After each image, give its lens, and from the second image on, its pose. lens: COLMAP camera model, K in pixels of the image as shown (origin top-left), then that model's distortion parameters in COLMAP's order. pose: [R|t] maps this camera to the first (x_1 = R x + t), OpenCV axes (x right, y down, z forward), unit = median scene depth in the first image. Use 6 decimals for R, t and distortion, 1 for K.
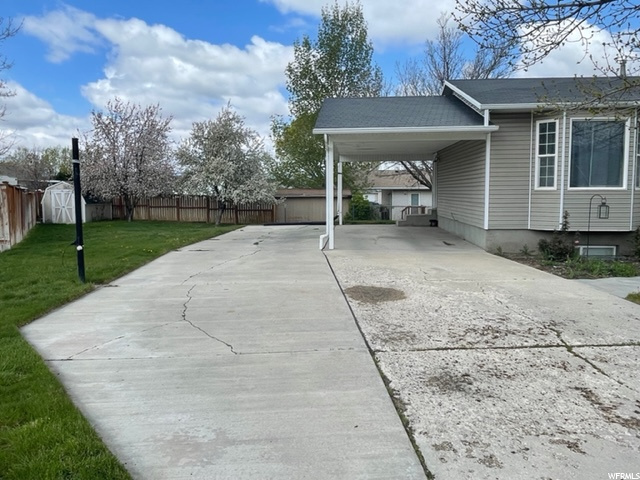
lens RADIAL K [[505.0, 0, 320.0], [0, 505.0, 240.0], [0, 0, 1]] dist [0.039479, -0.000418]
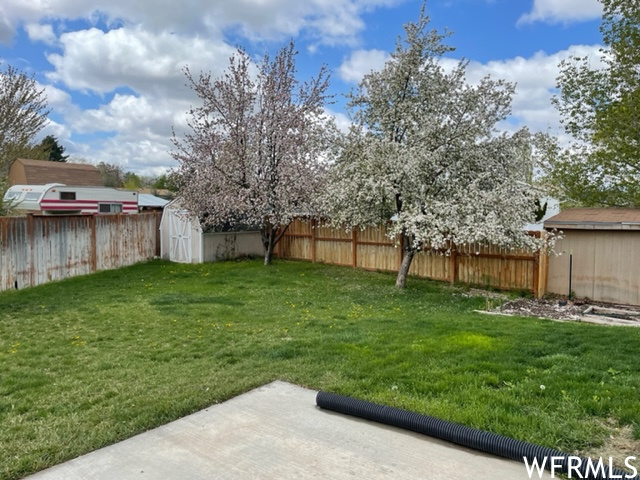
lens RADIAL K [[505.9, 0, 320.0], [0, 505.9, 240.0], [0, 0, 1]] dist [0.176782, -0.000241]
pose [[0.827139, 0.042523, -0.560387, 0.004106], [-0.061834, 0.997965, -0.015542, -0.060930], [0.558586, 0.047506, 0.828085, 0.559886]]
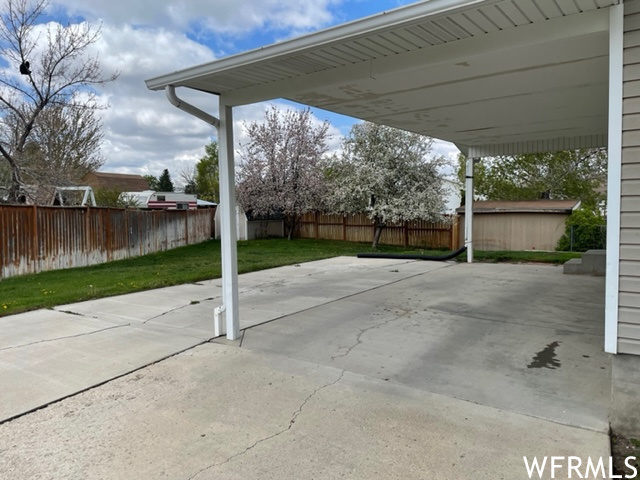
lens RADIAL K [[495.7, 0, 320.0], [0, 495.7, 240.0], [0, 0, 1]] dist [0.352914, 0.002922]
pose [[0.861956, 0.026937, -0.506267, 0.134262], [-0.037960, 0.999213, -0.011465, -0.029101], [0.505560, 0.029100, 0.862301, 0.253739]]
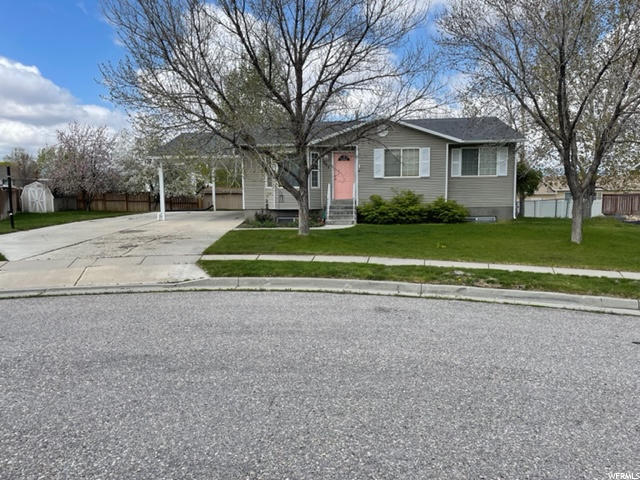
lens RADIAL K [[480.4, 0, 320.0], [0, 480.4, 240.0], [0, 0, 1]] dist [0.059543, 0.000477]
pose [[0.999853, -0.004979, 0.016430, 0.227623], [0.004798, 0.999927, 0.011047, 0.029645], [-0.016484, -0.010967, 0.999804, -0.318161]]
